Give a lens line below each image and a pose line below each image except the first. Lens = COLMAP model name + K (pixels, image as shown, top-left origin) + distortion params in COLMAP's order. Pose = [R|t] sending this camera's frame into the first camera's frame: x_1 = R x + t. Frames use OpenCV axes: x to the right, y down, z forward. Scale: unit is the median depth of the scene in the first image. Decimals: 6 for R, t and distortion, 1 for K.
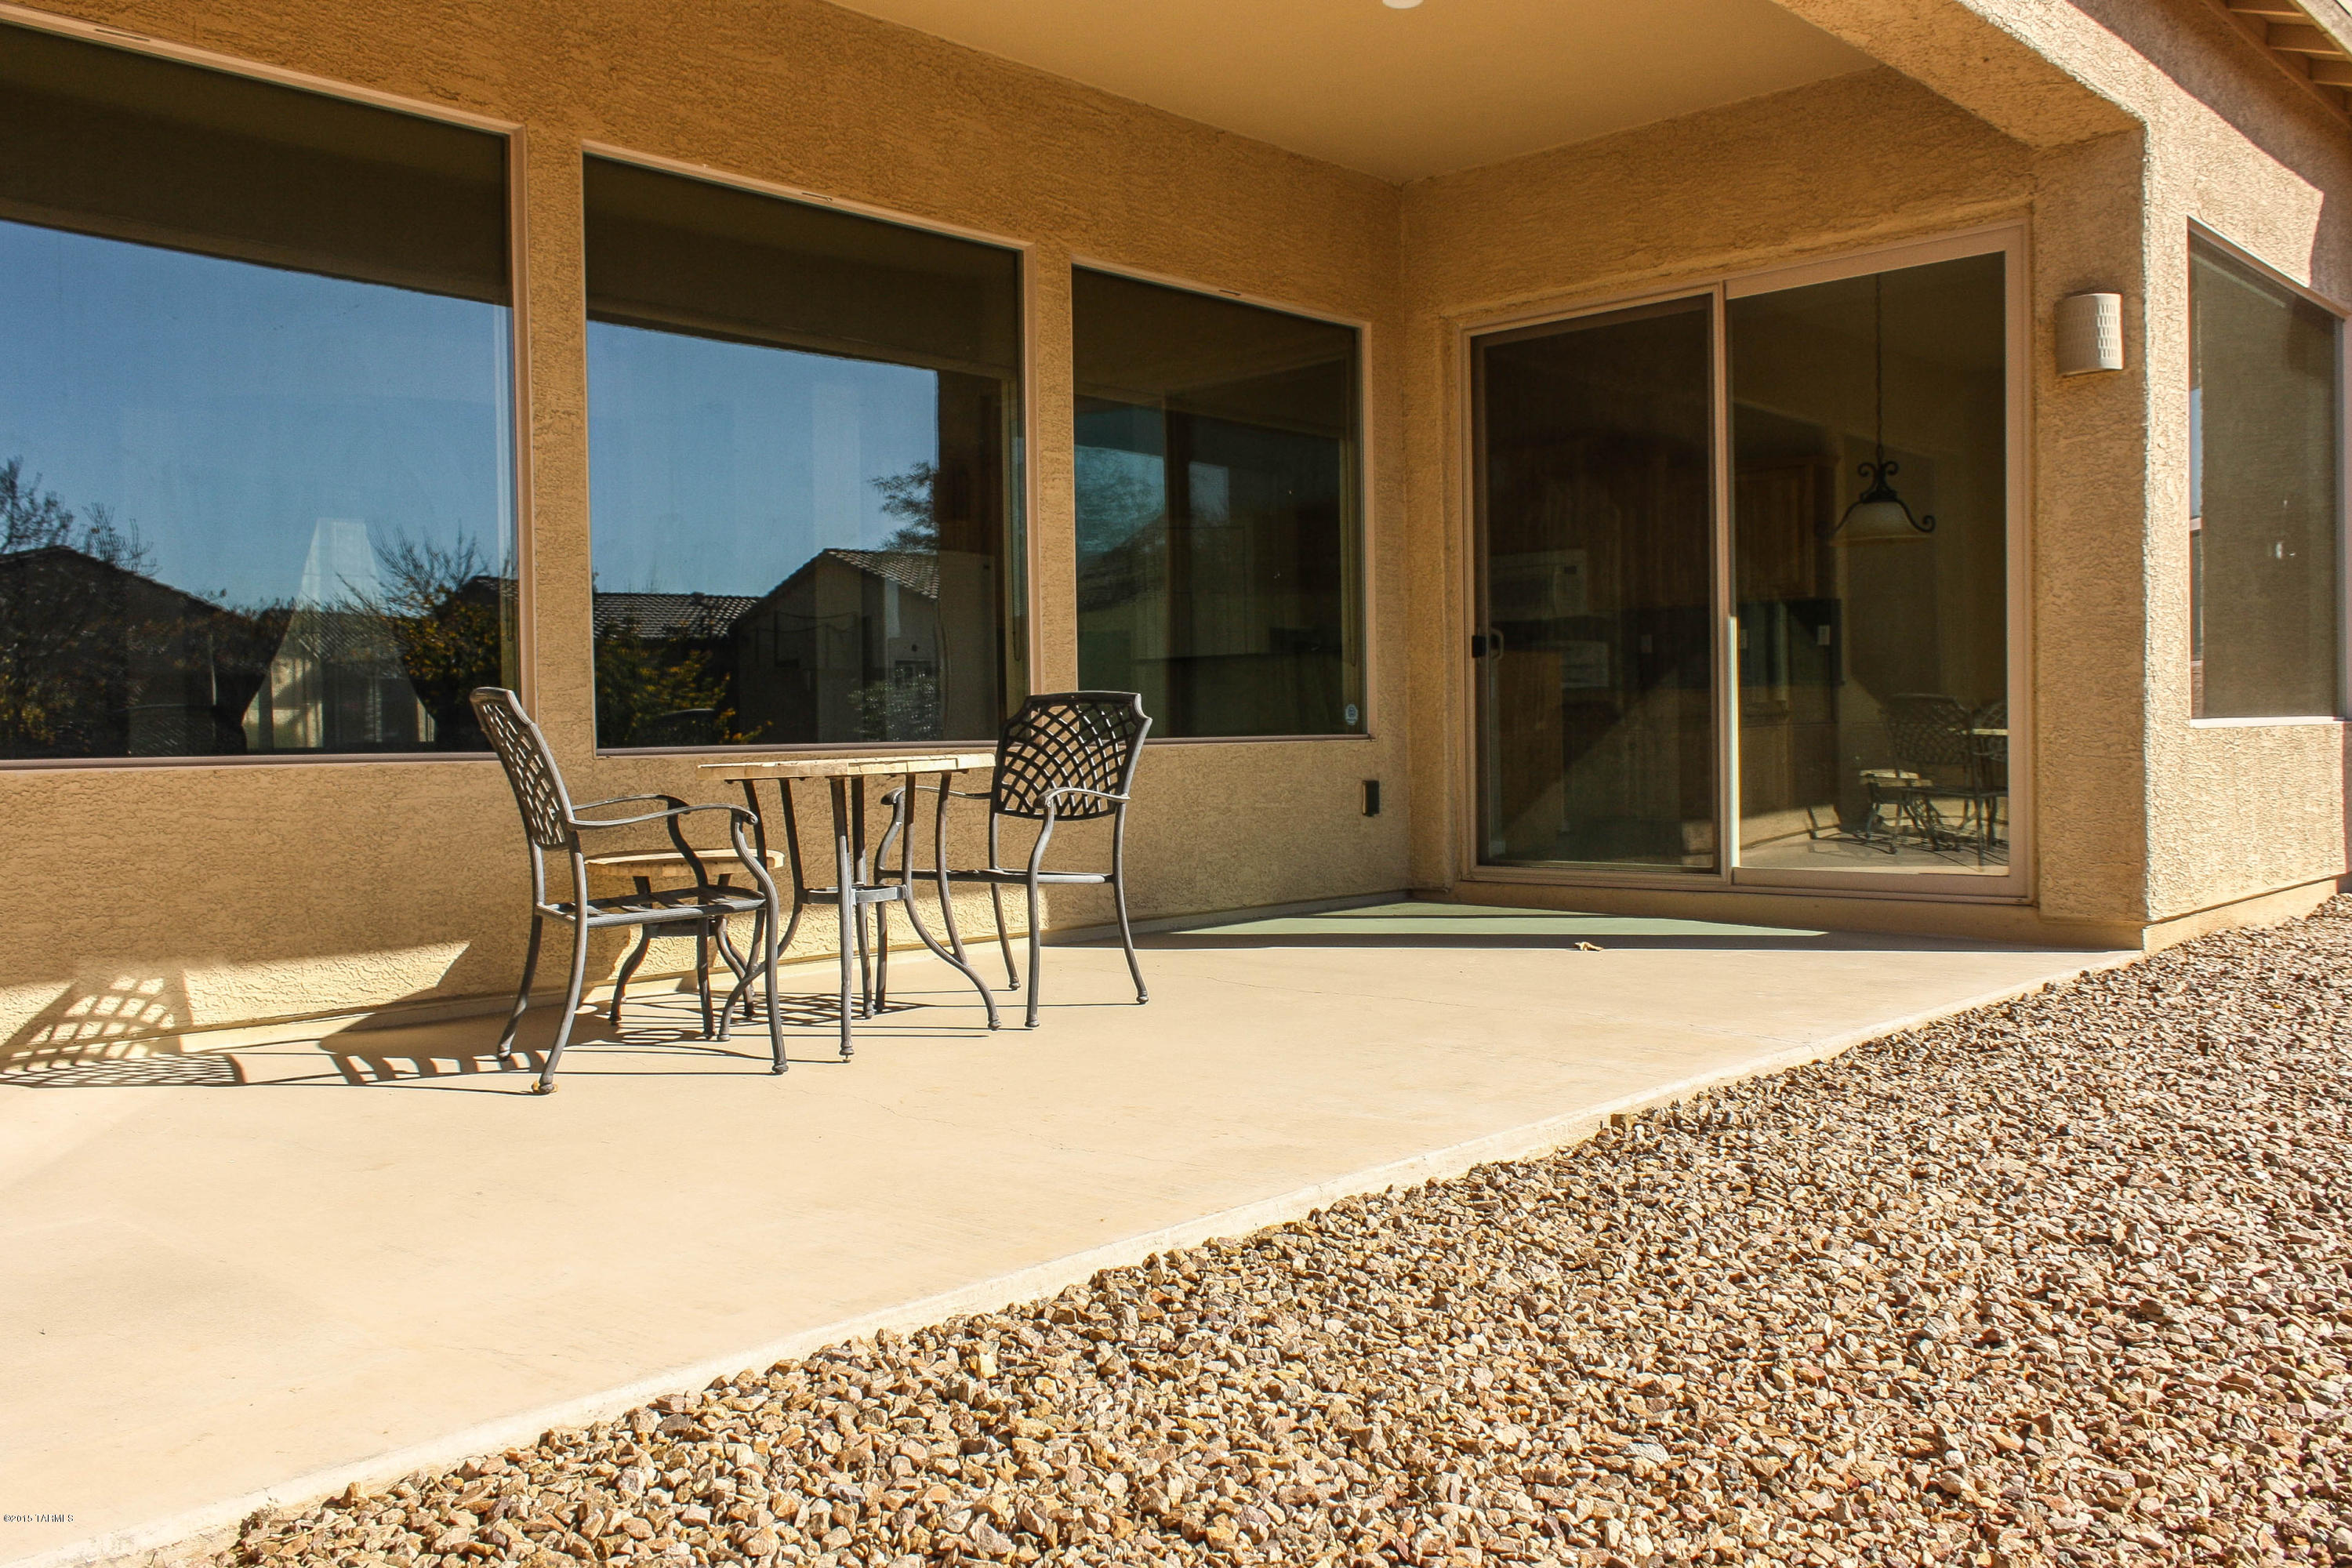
lens RADIAL K [[1992.7, 0, 1137.4], [0, 1992.7, 779.7], [0, 0, 1]] dist [-0.004598, 0.003428]
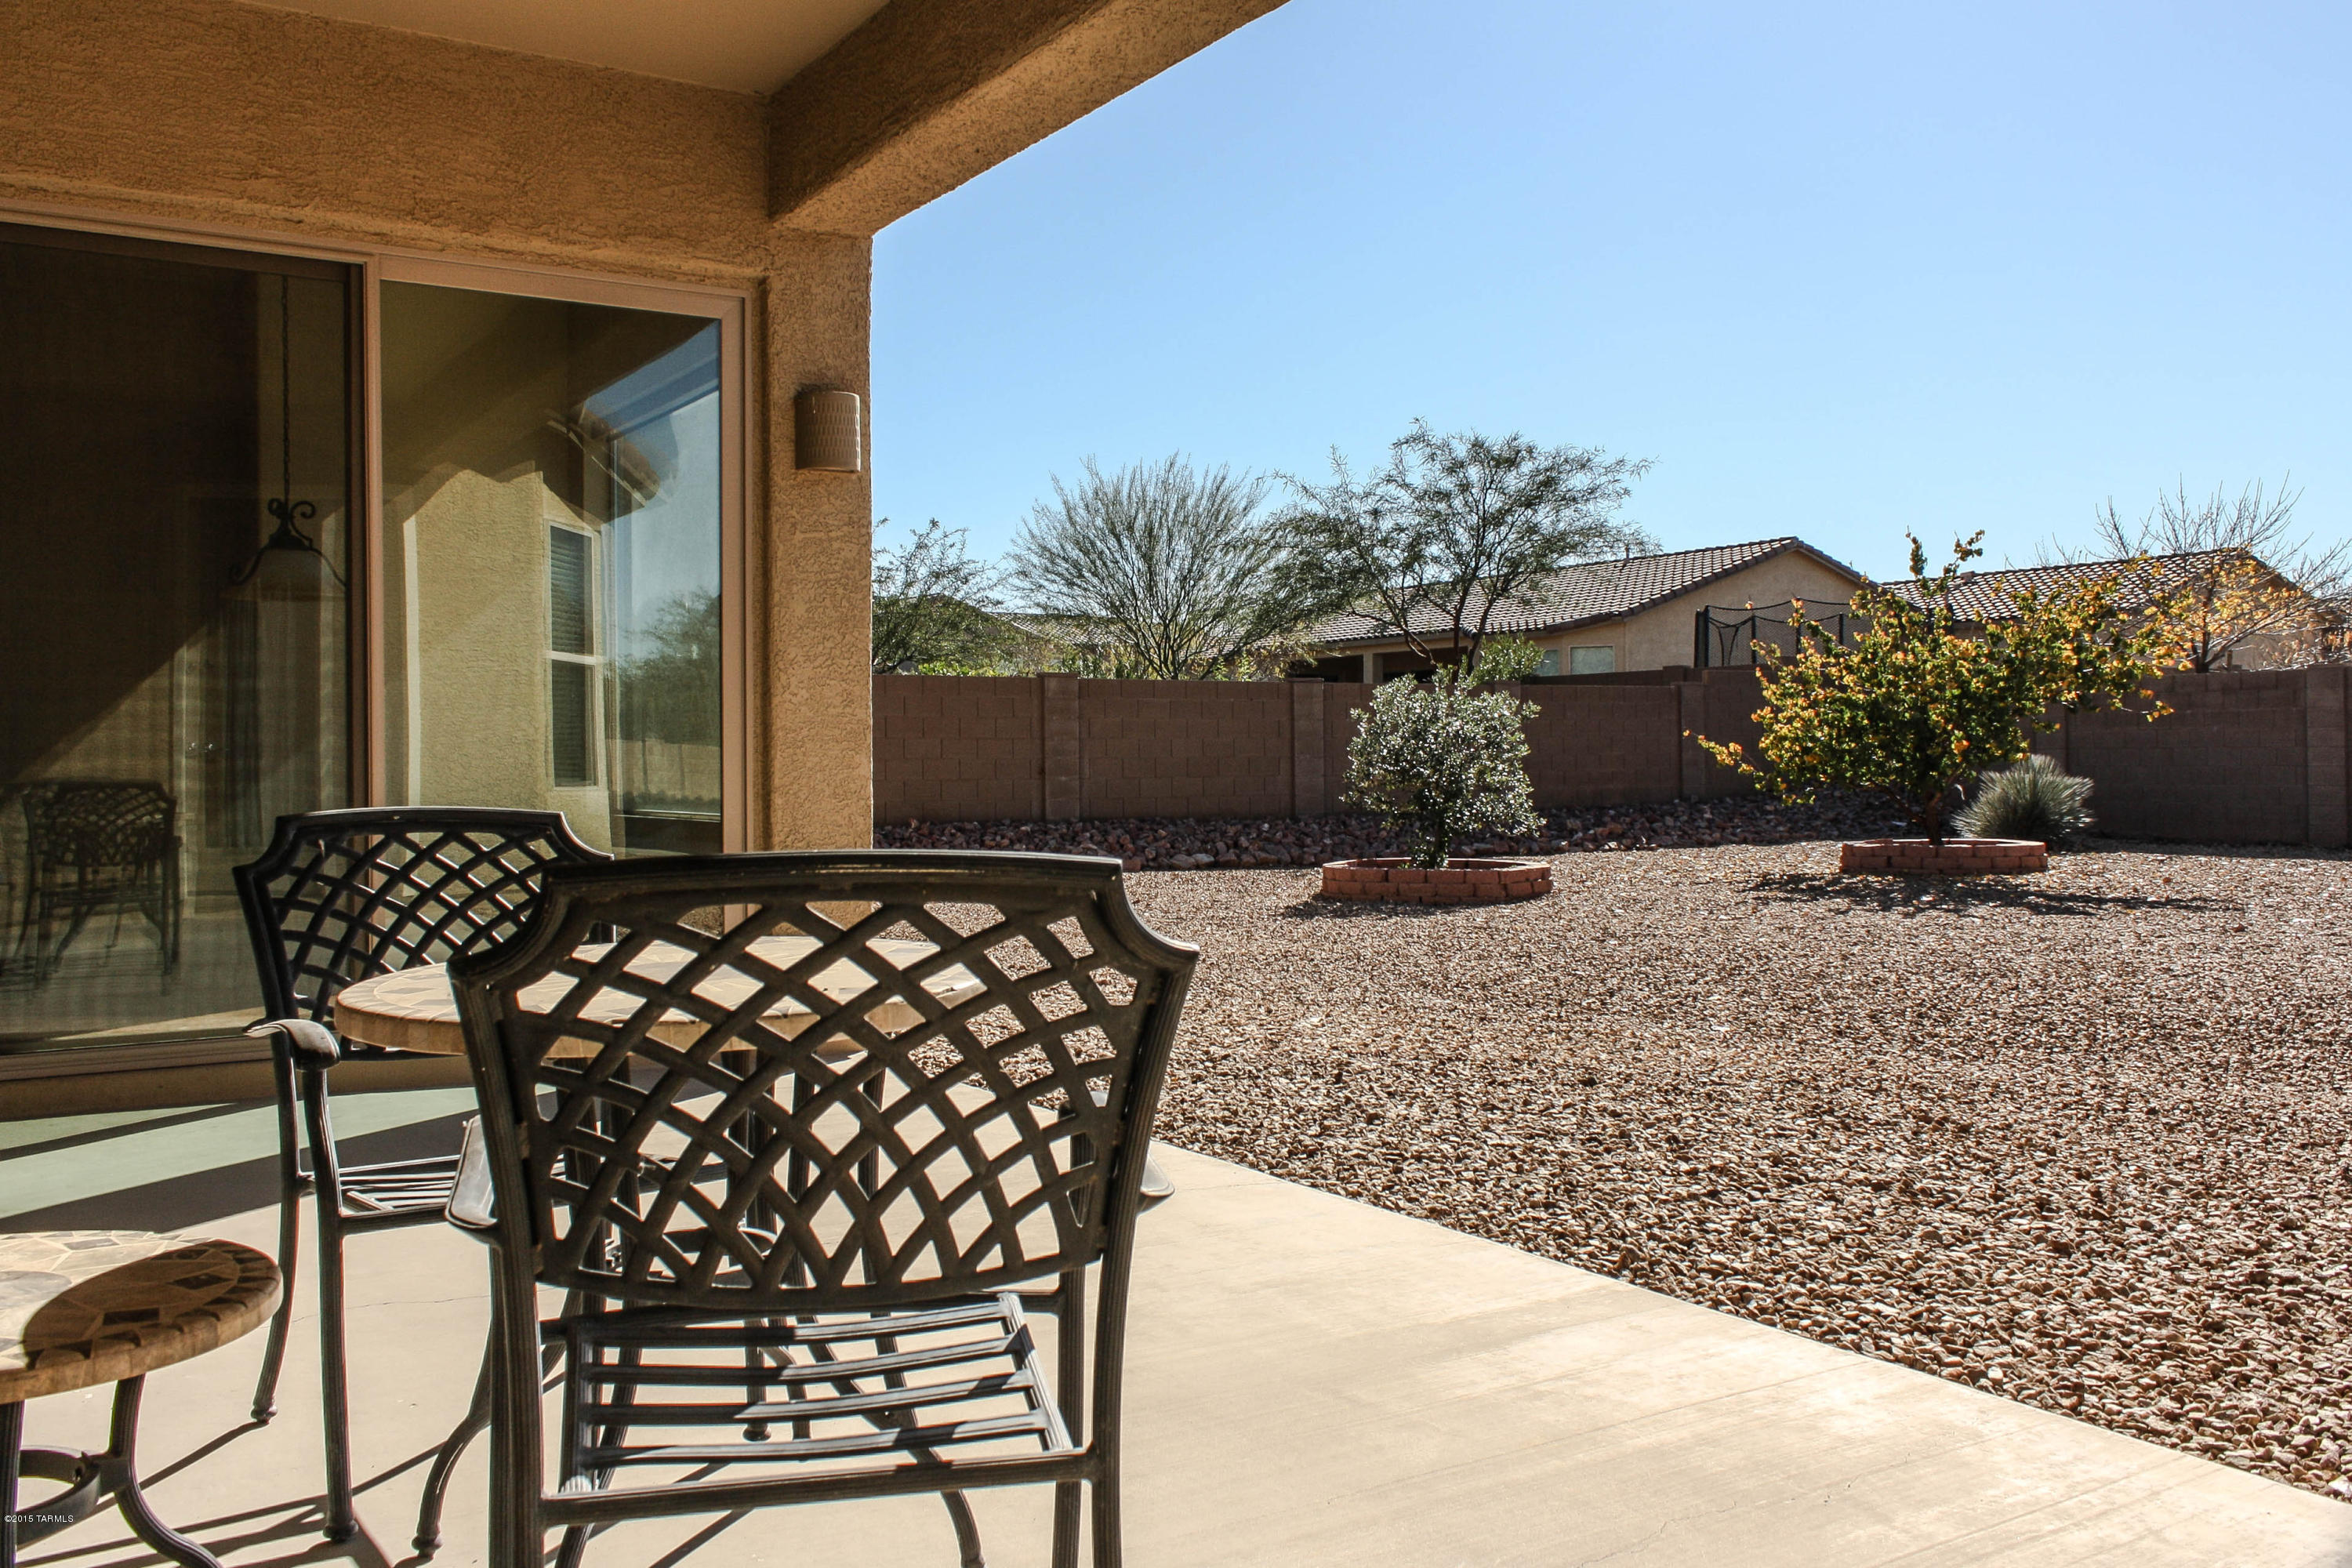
lens RADIAL K [[1992.7, 0, 1137.4], [0, 1992.7, 779.7], [0, 0, 1]] dist [-0.004598, 0.003428]
pose [[0.246064, 0.005540, 0.969238, -0.401556], [0.022055, 0.999693, -0.011313, -0.033873], [-0.969003, 0.024160, 0.245867, 0.562953]]
